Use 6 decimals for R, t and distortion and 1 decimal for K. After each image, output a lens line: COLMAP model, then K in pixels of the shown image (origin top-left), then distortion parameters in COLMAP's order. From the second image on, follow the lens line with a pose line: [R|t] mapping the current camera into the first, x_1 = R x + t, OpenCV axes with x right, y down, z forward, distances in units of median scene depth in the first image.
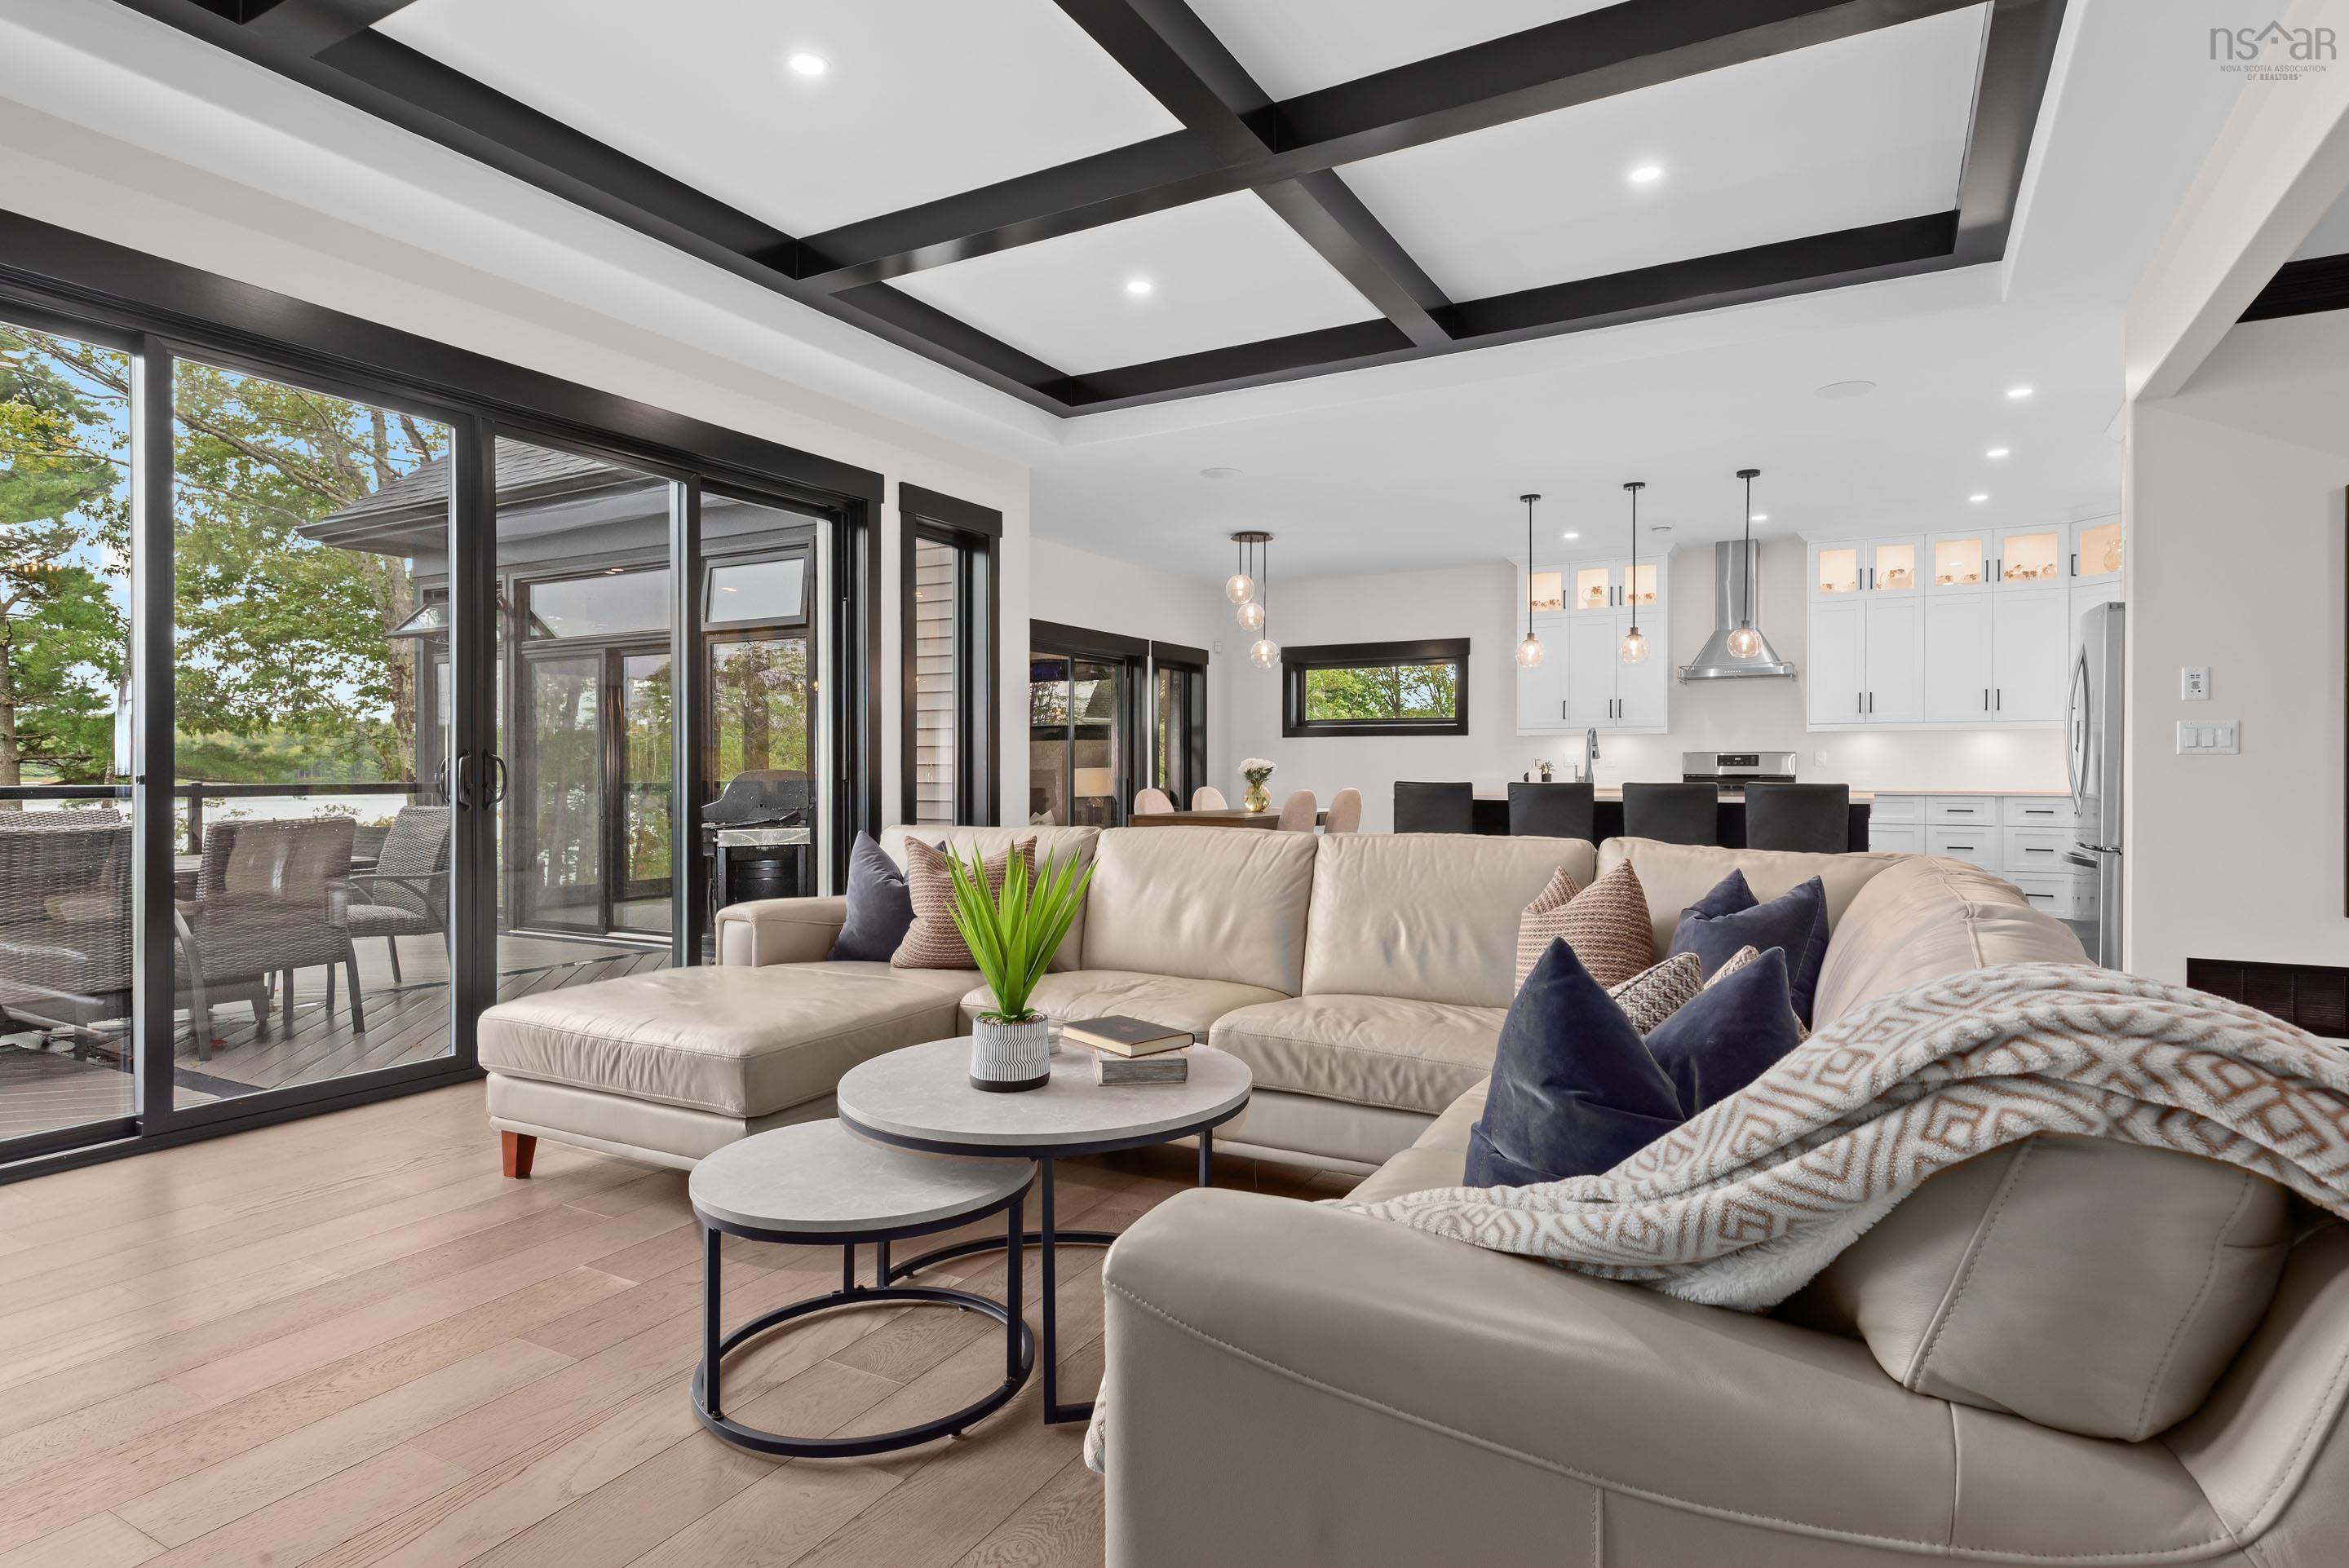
lens RADIAL K [[1239.1, 0, 1170.8], [0, 1239.1, 769.2], [0, 0, 1]] dist [0.019640, -0.000186]
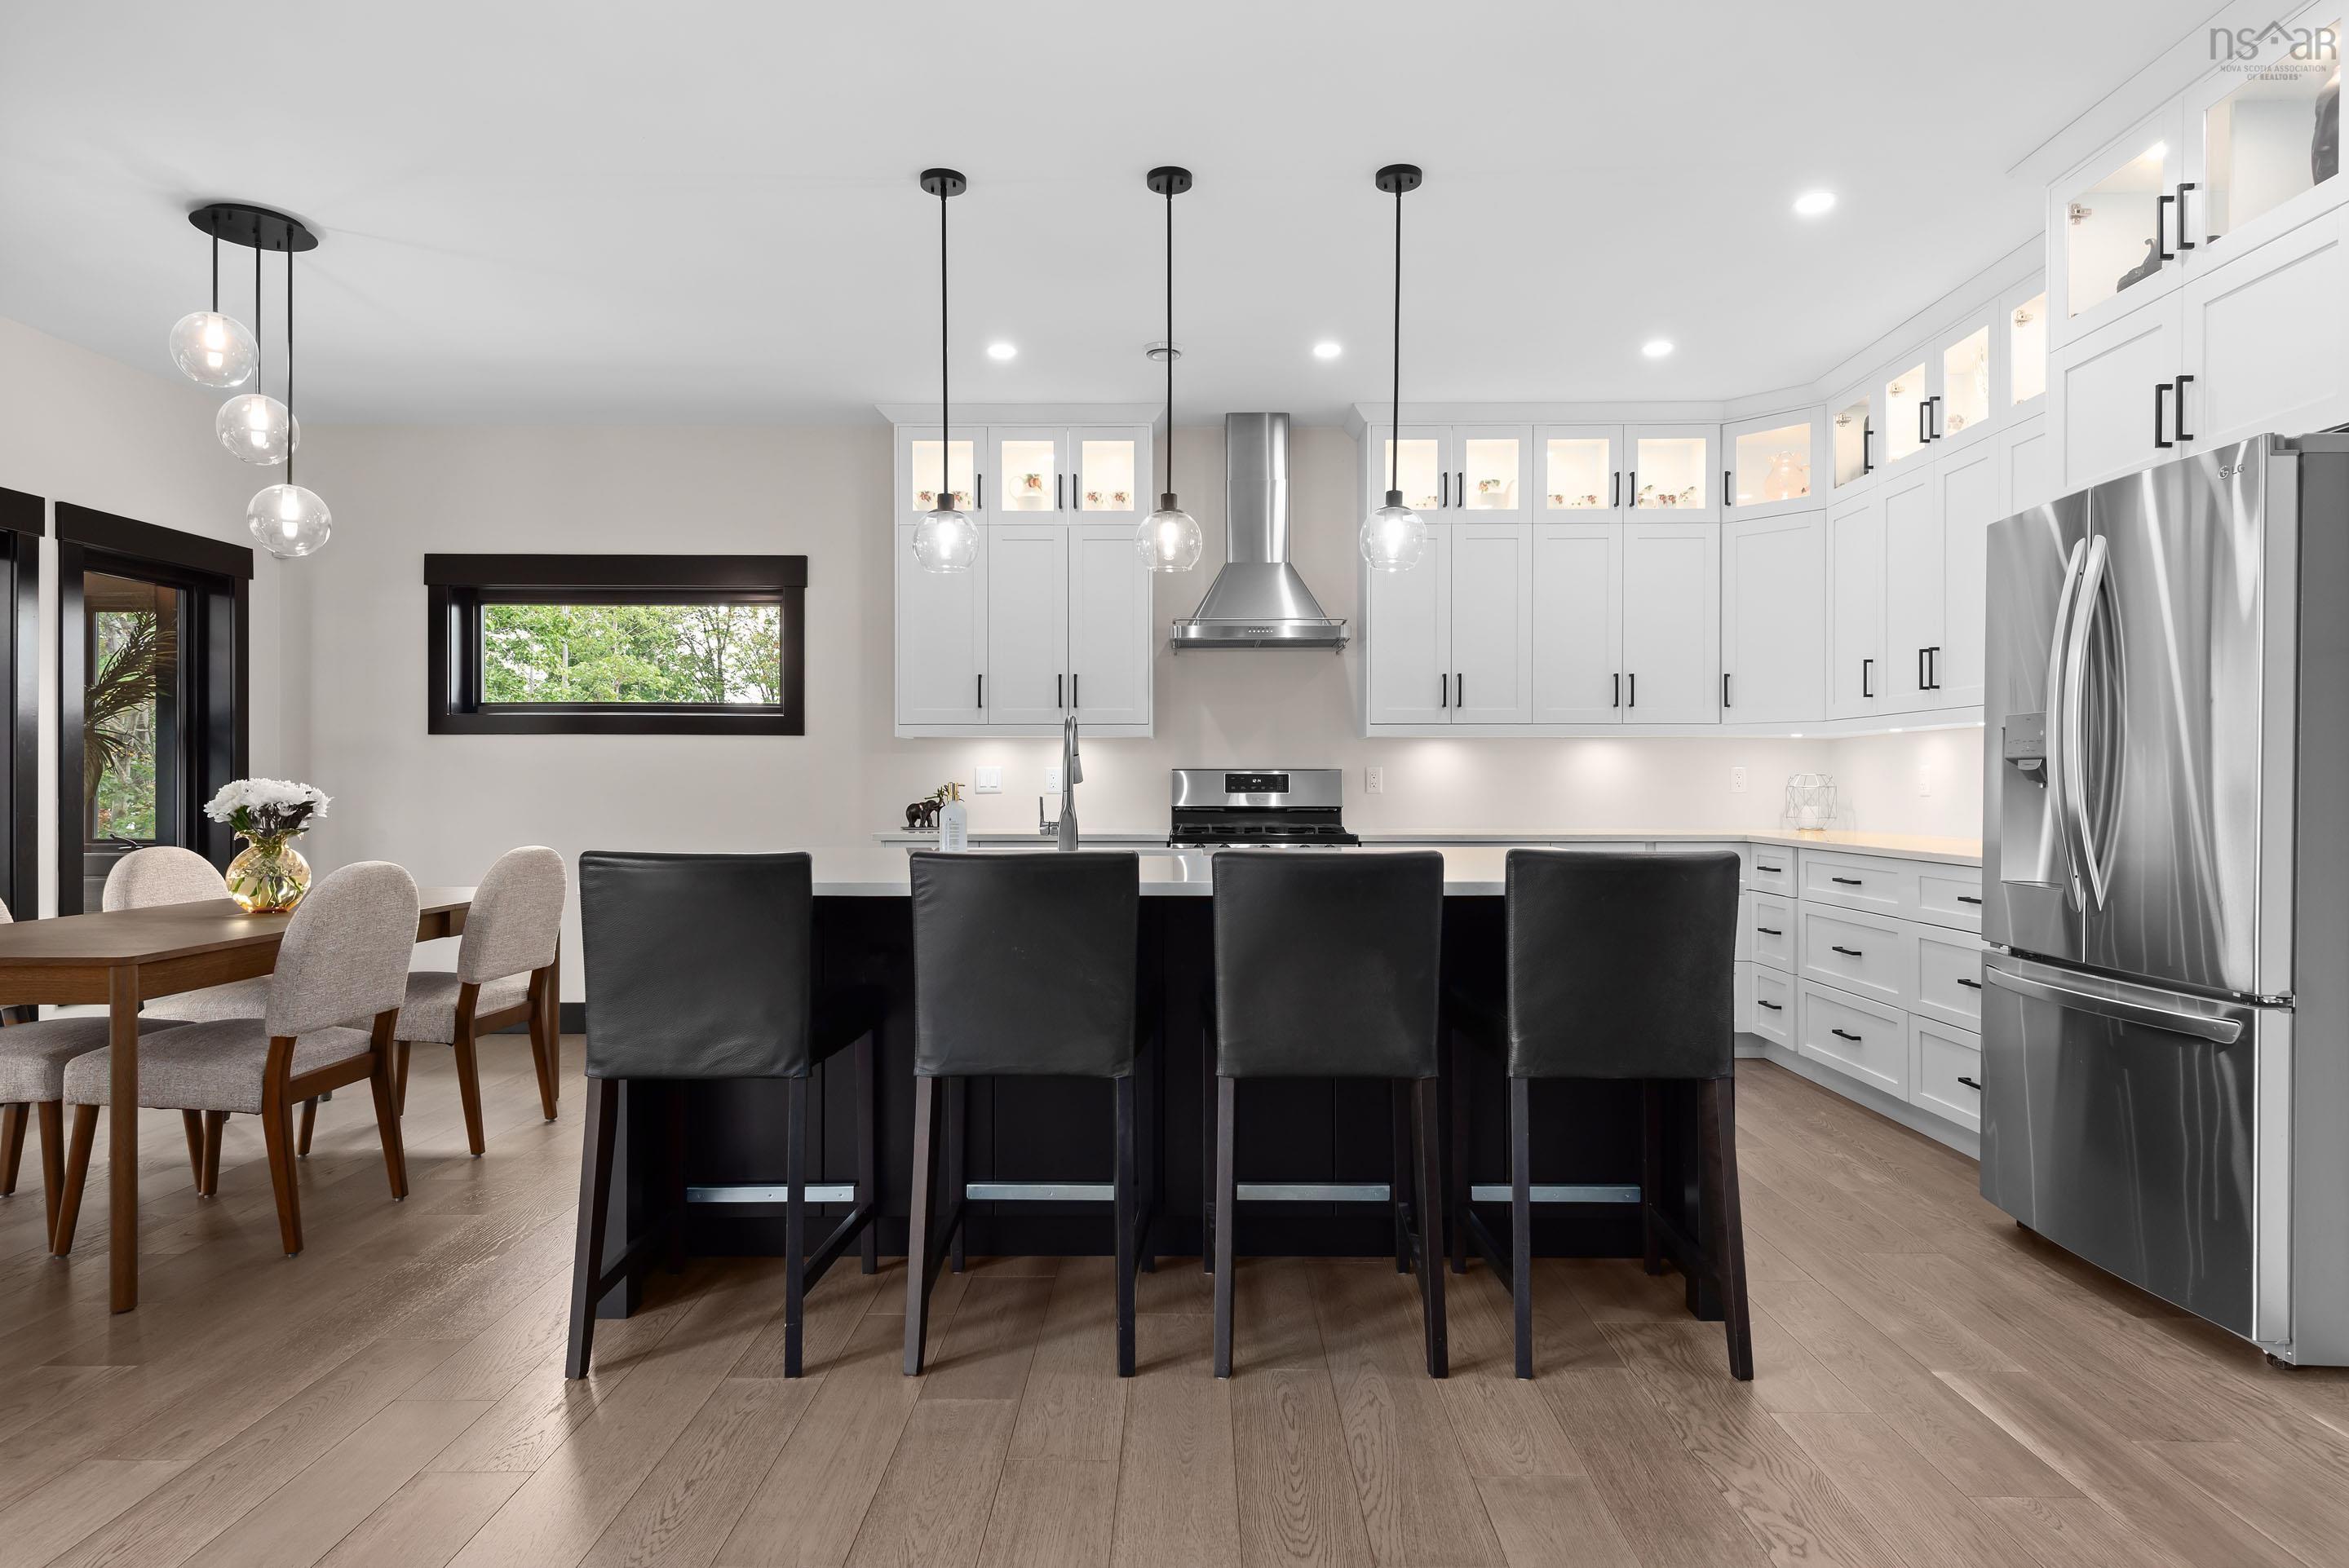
lens RADIAL K [[1350.4, 0, 1177.2], [0, 1350.4, 783.6], [0, 0, 1]] dist [0.034006, -0.019821]
pose [[0.876473, 0.000192, 0.481450, 0.105912], [-0.000231, 1.000000, 0.000022, -0.006663], [-0.481450, -0.000130, 0.876473, 0.436657]]
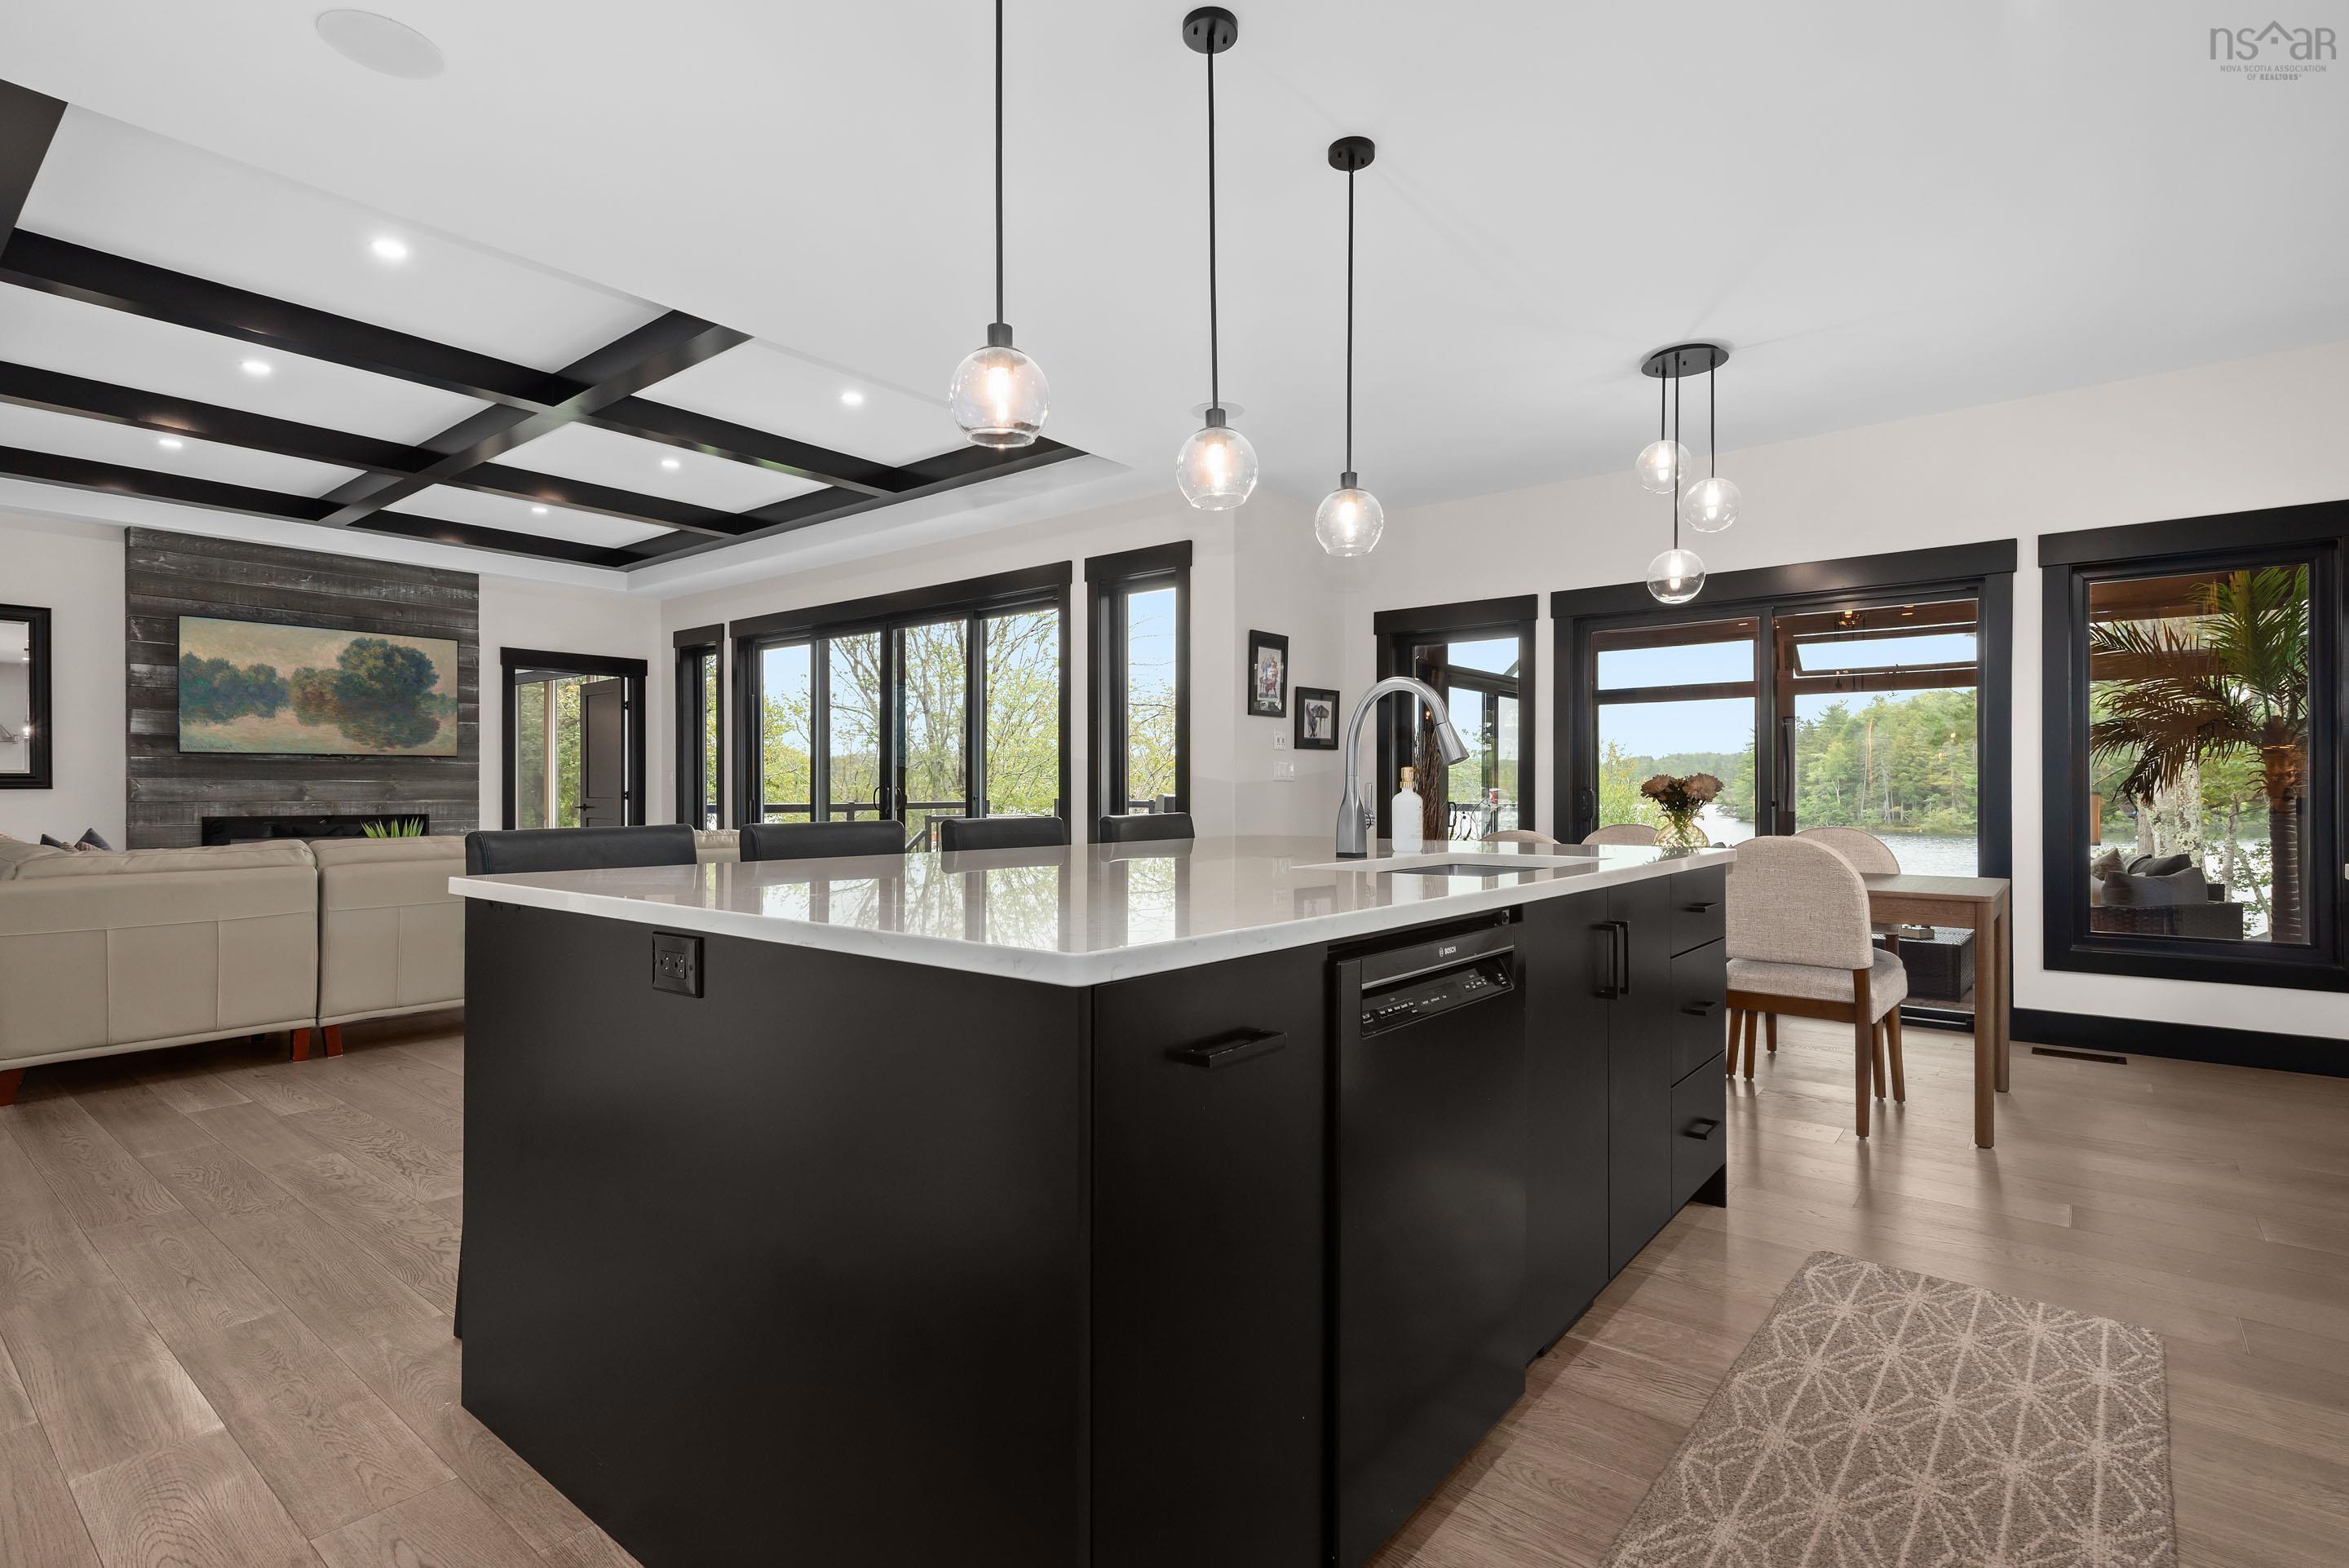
lens RADIAL K [[1134.7, 0, 1174.5], [0, 1134.7, 784.0], [0, 0, 1]] dist [0.003072, 0.000675]
pose [[-0.167981, -0.003676, -0.985783, 0.542738], [0.000243, 0.999993, -0.003770, -0.003217], [0.985790, -0.000873, -0.167979, 0.805663]]
